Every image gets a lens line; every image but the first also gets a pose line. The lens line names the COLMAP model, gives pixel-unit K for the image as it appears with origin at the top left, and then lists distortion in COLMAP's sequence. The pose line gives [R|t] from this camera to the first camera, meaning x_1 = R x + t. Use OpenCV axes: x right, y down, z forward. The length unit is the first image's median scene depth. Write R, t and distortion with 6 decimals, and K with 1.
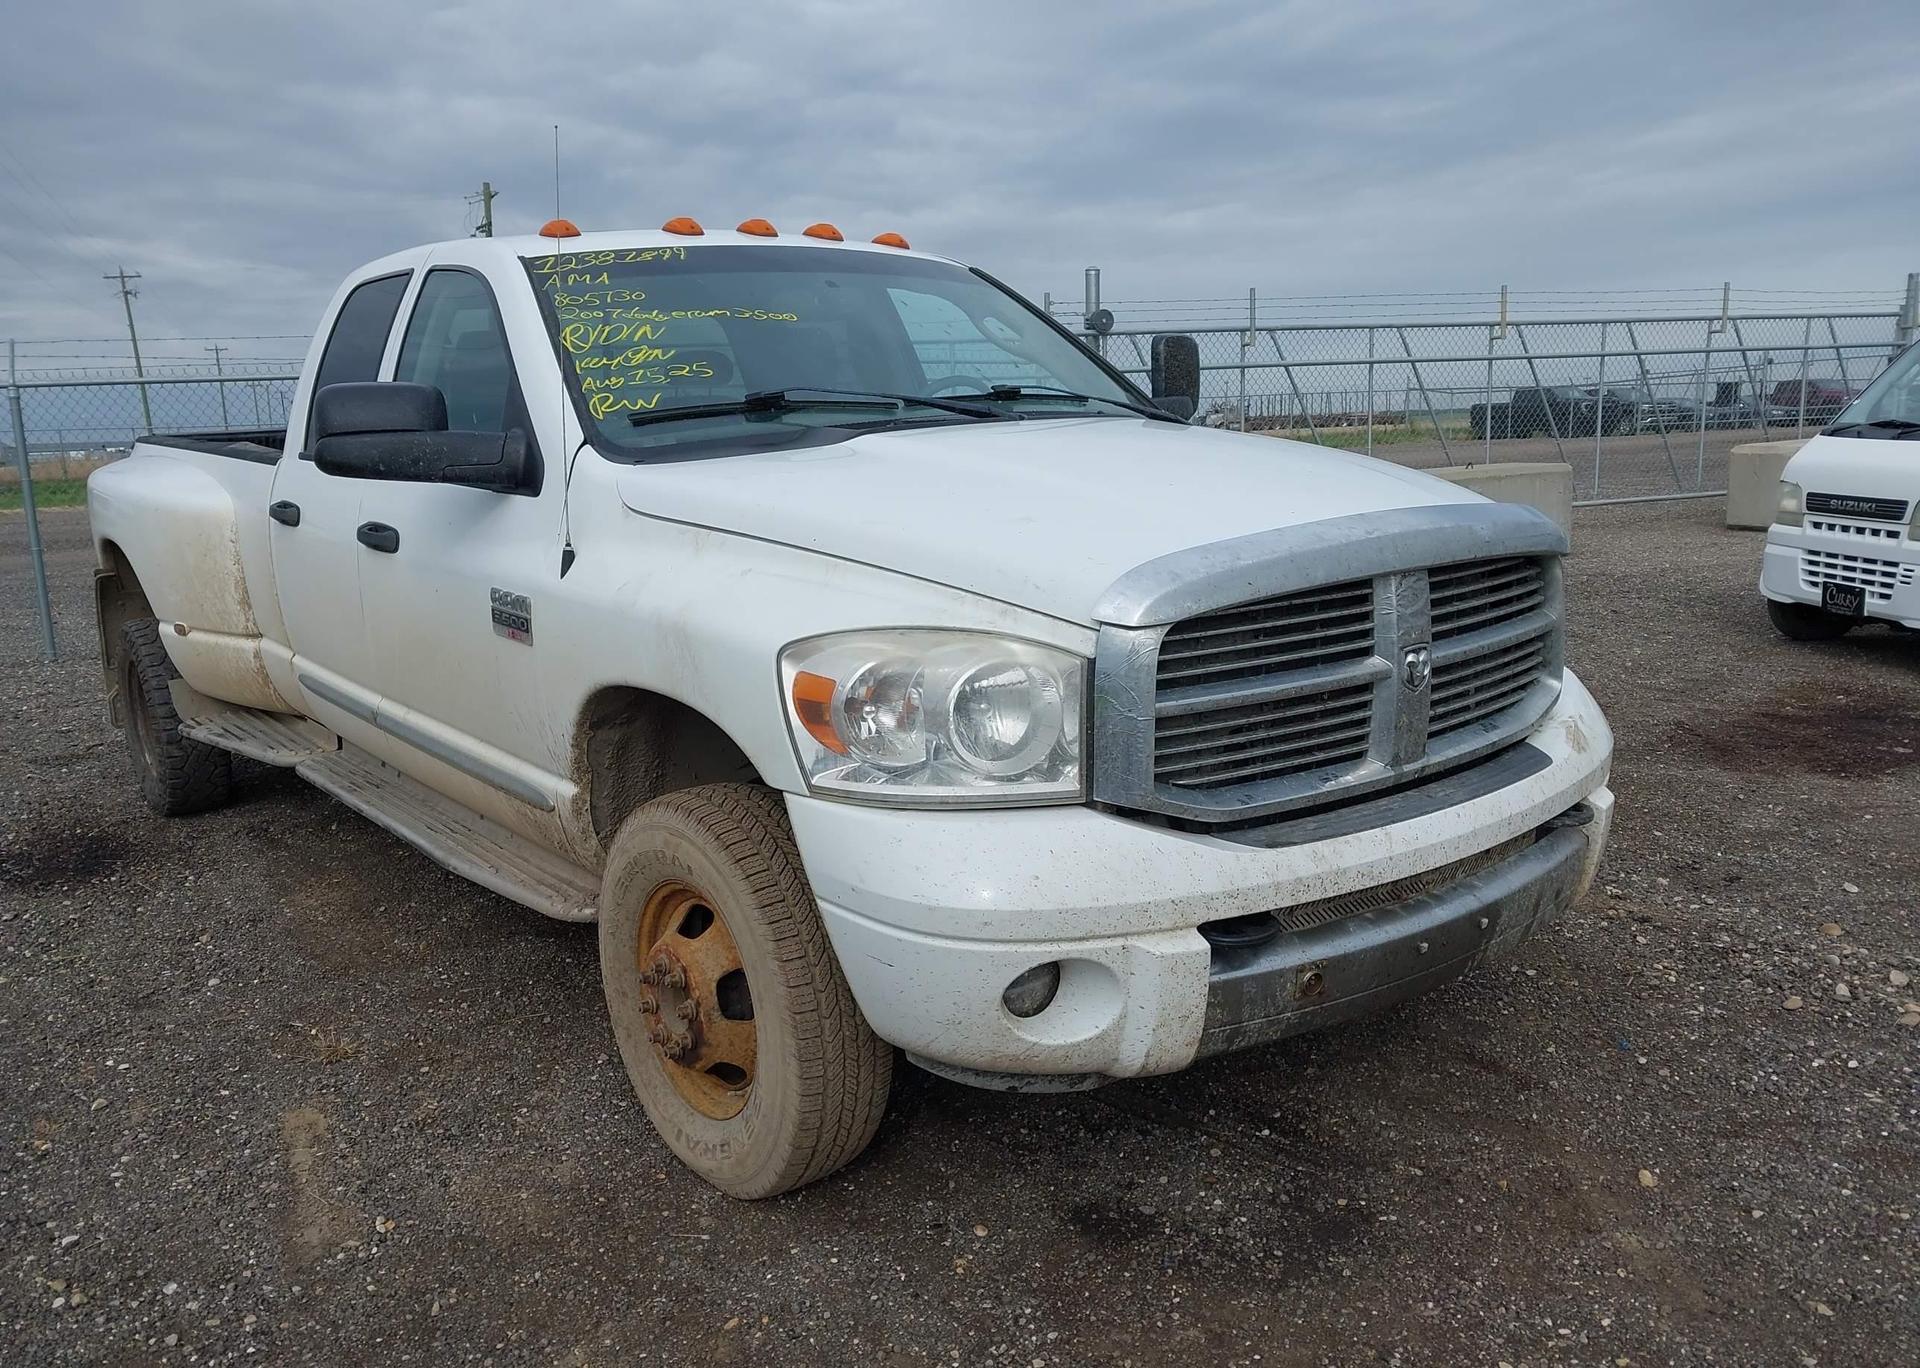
lens RADIAL K [[1554.4, 0, 946.6], [0, 1554.4, 688.8], [0, 0, 1]] dist [0.038421, -0.046809]
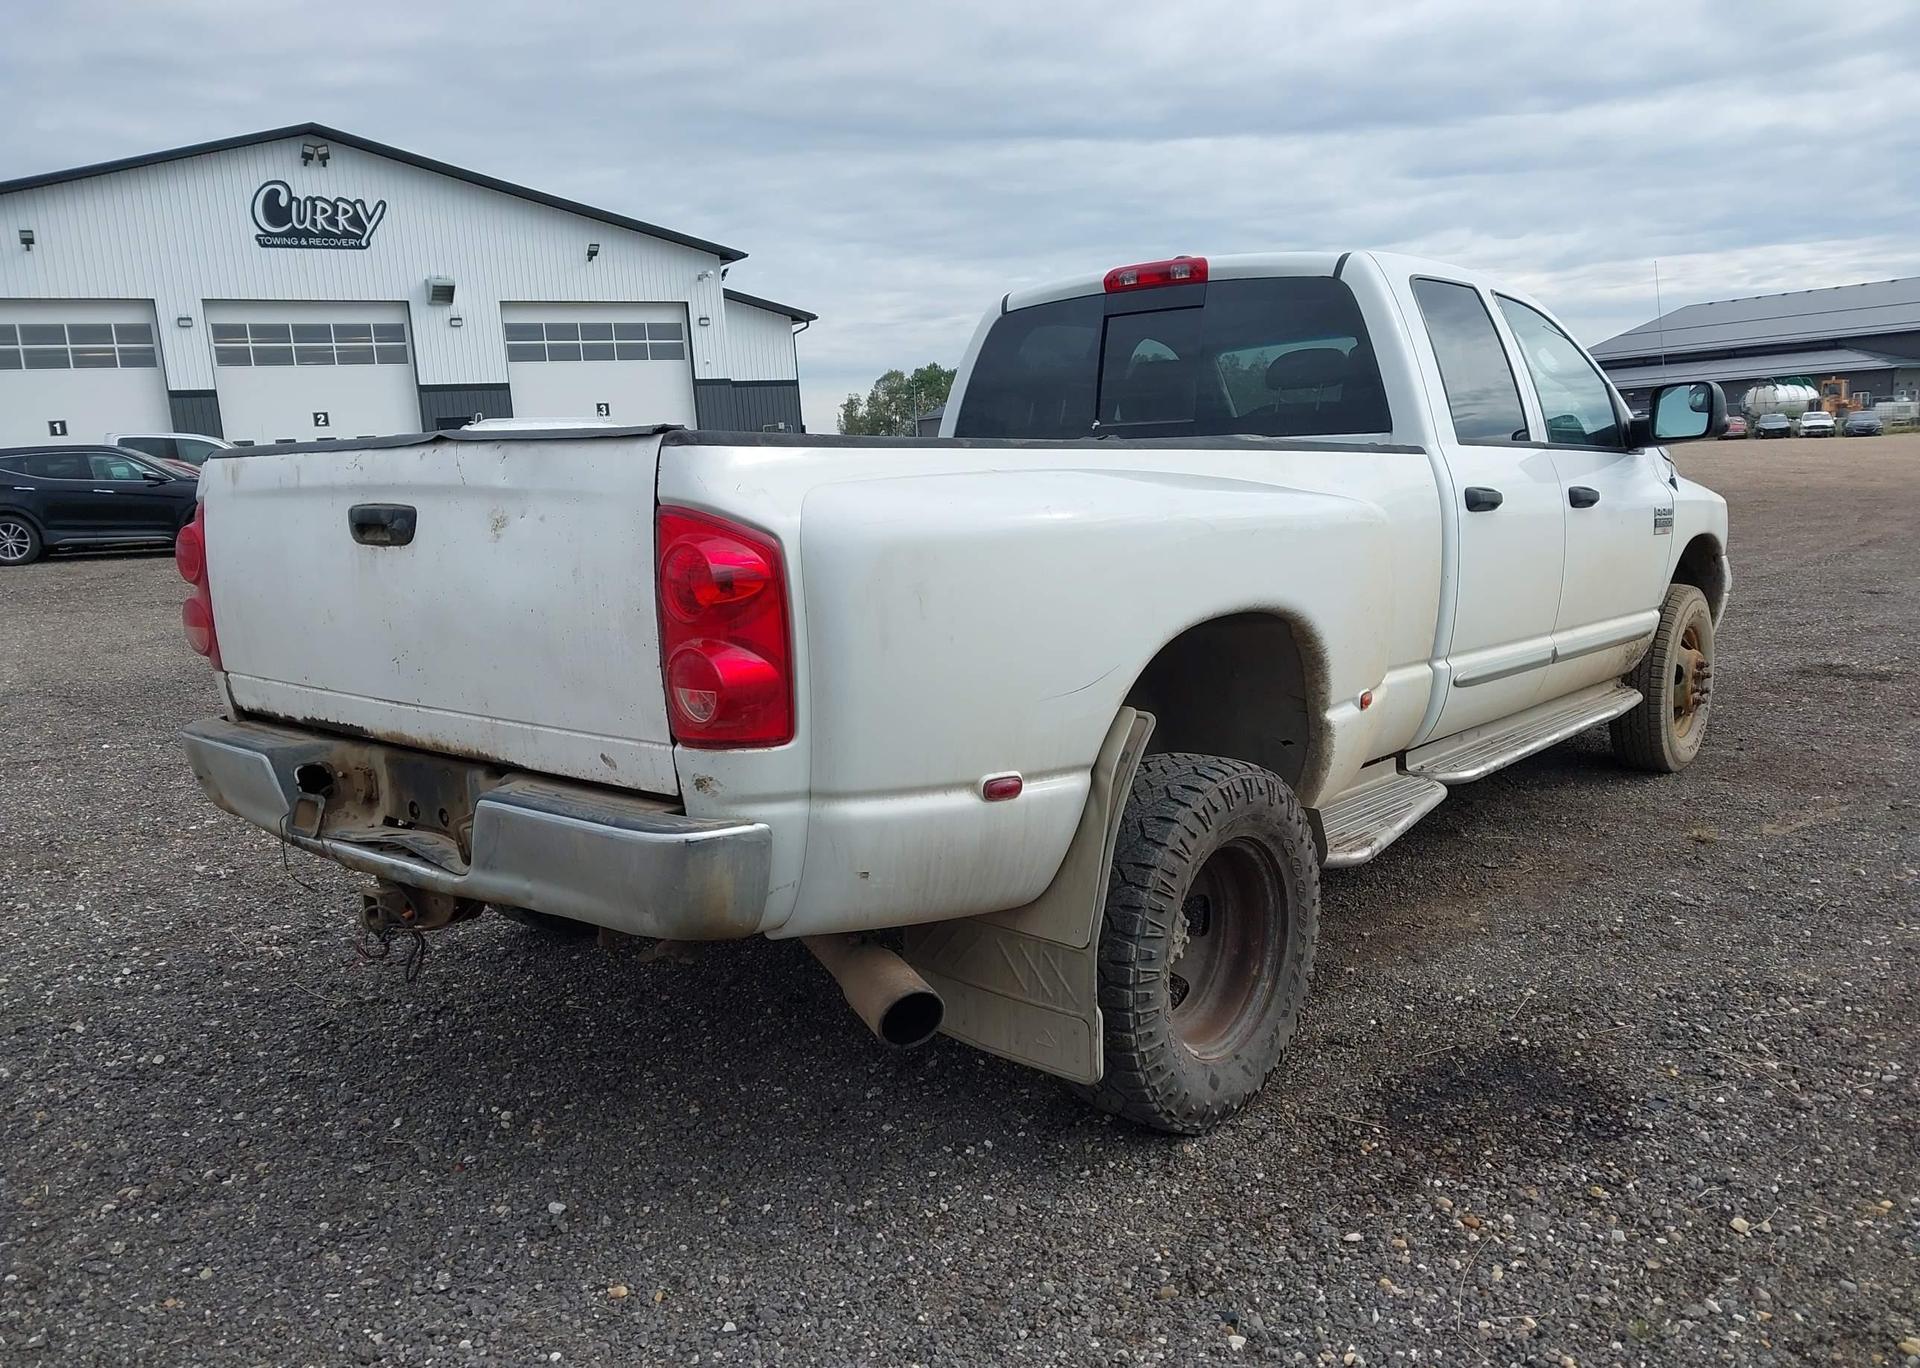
lens RADIAL K [[1534.7, 0, 930.4], [0, 1534.7, 687.5], [0, 0, 1]] dist [0.032933, -0.030430]
pose [[-0.212178, -0.106273, 0.971435, -1.836349], [0.218512, 0.963740, 0.153158, -0.314409], [-0.952488, 0.244767, -0.181262, 2.170929]]
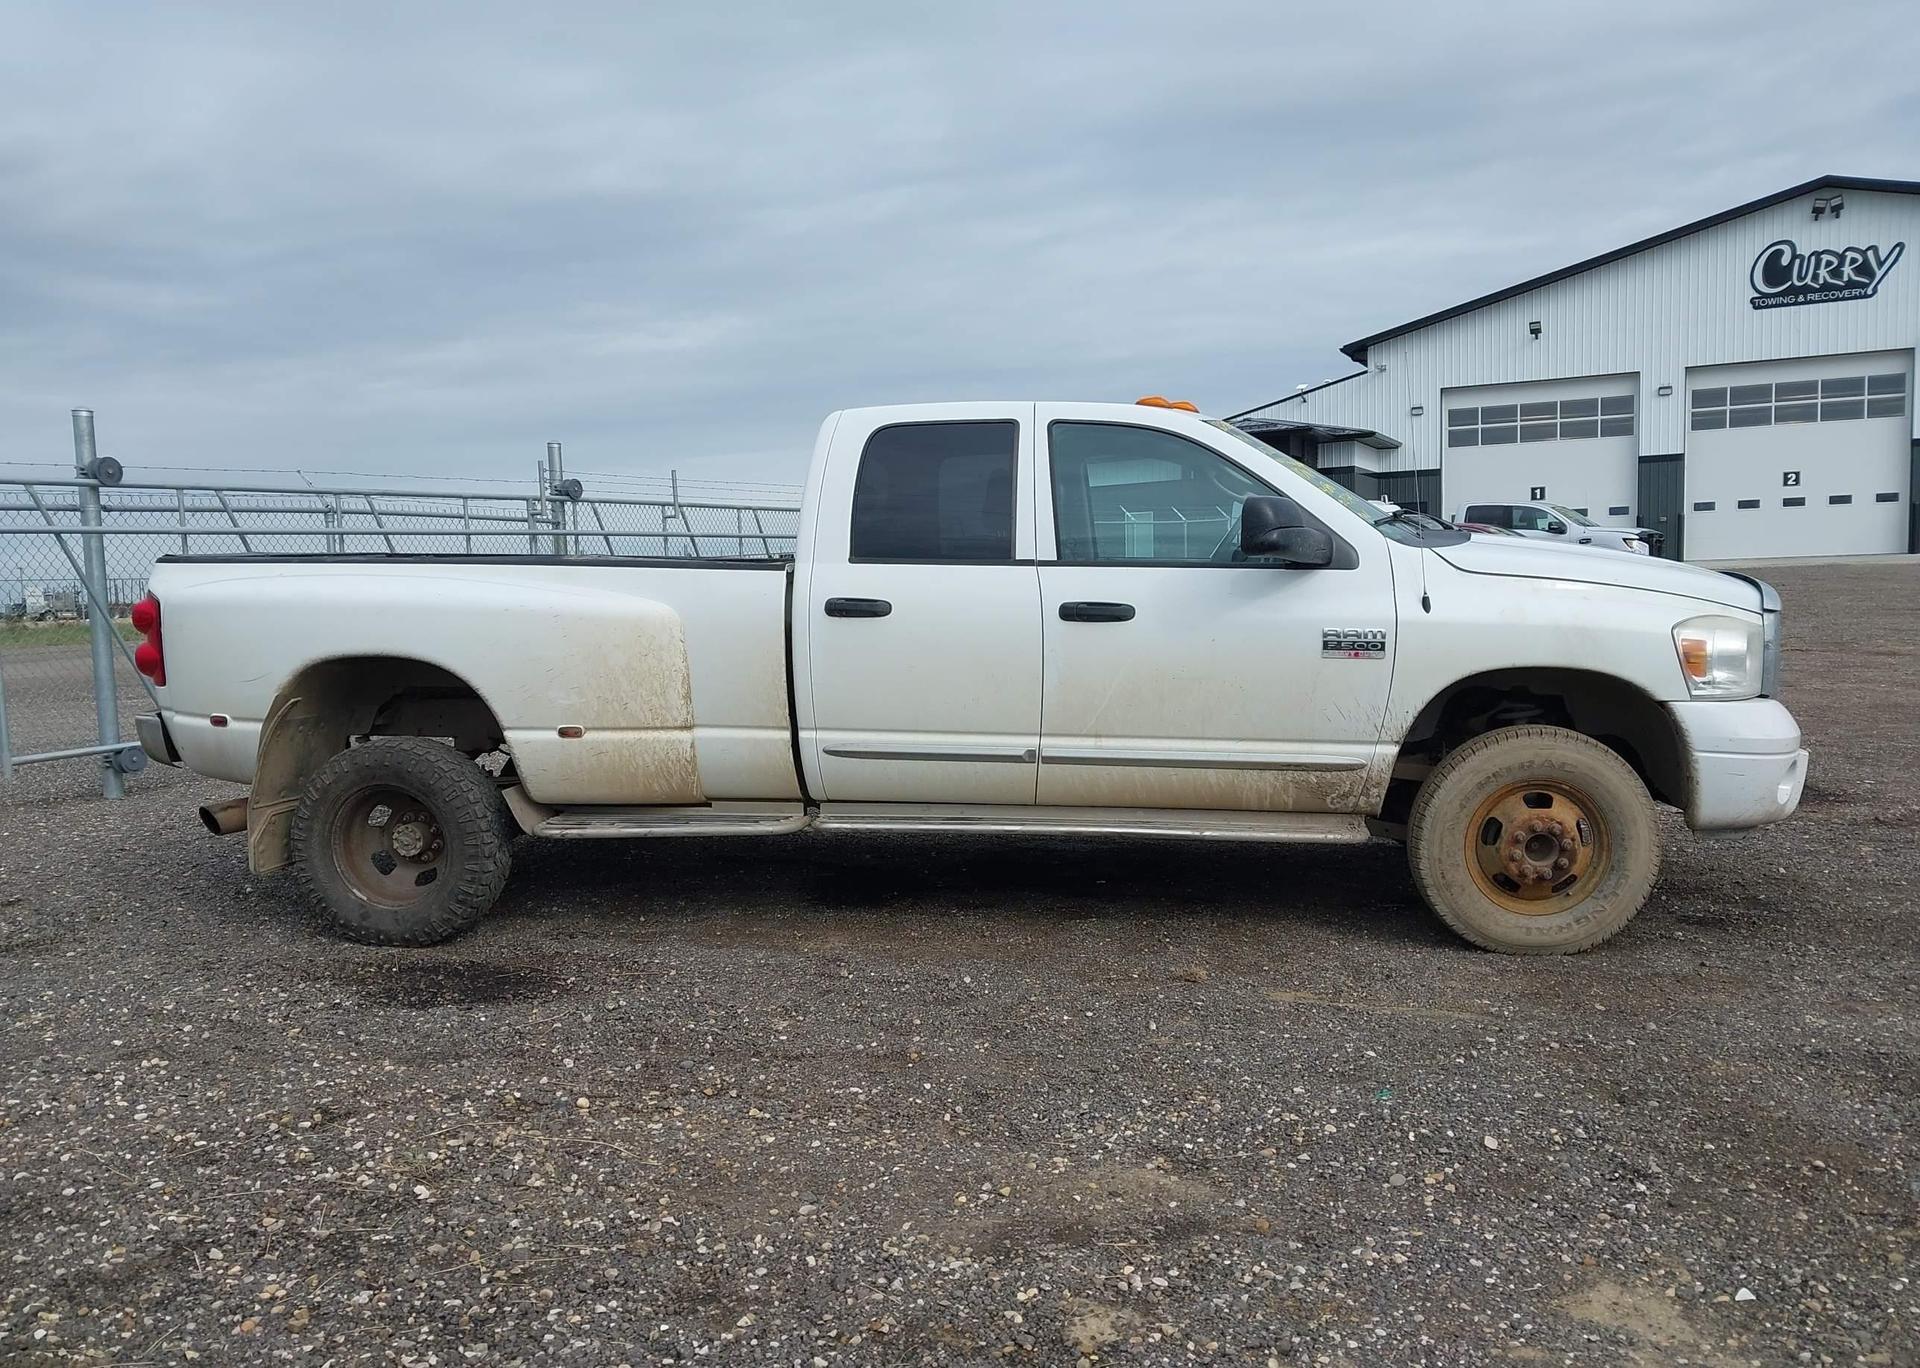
lens RADIAL K [[1534.7, 0, 926.3], [0, 1534.7, 648.0], [0, 0, 1]] dist [0.032933, -0.030430]
pose [[0.725549, -0.023803, 0.687758, -1.693634], [0.123335, 0.987718, -0.095928, 0.055581], [-0.677028, 0.154426, 0.719574, 0.167834]]
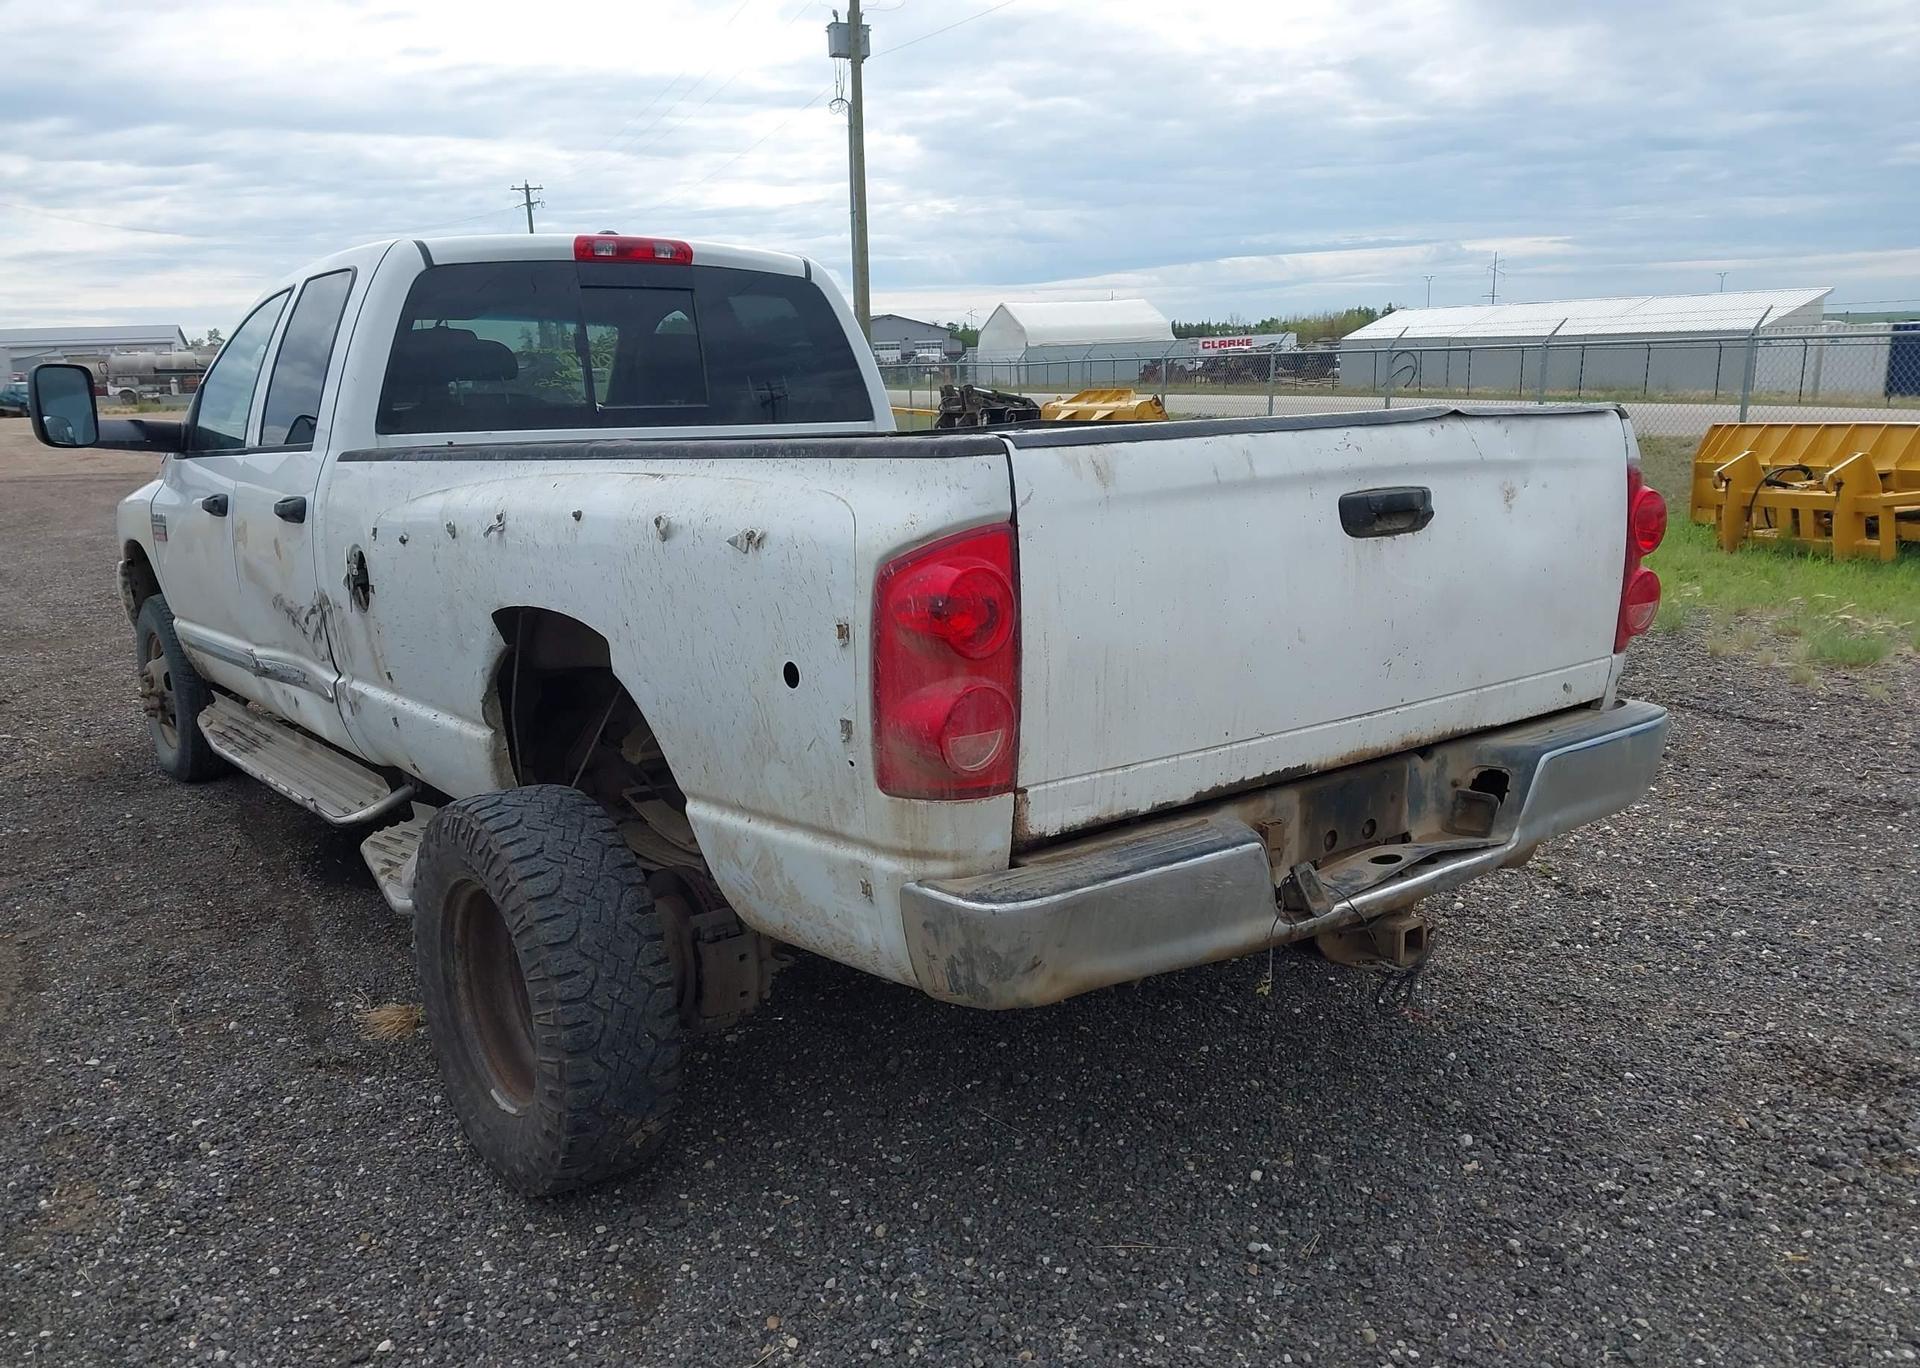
lens RADIAL K [[1534.7, 0, 951.5], [0, 1534.7, 681.1], [0, 0, 1]] dist [0.032933, -0.030430]
pose [[-0.998016, 0.060776, -0.016462, -0.639202], [0.050408, 0.927853, 0.369524, -0.562444], [0.037732, 0.367960, -0.929076, 3.052739]]
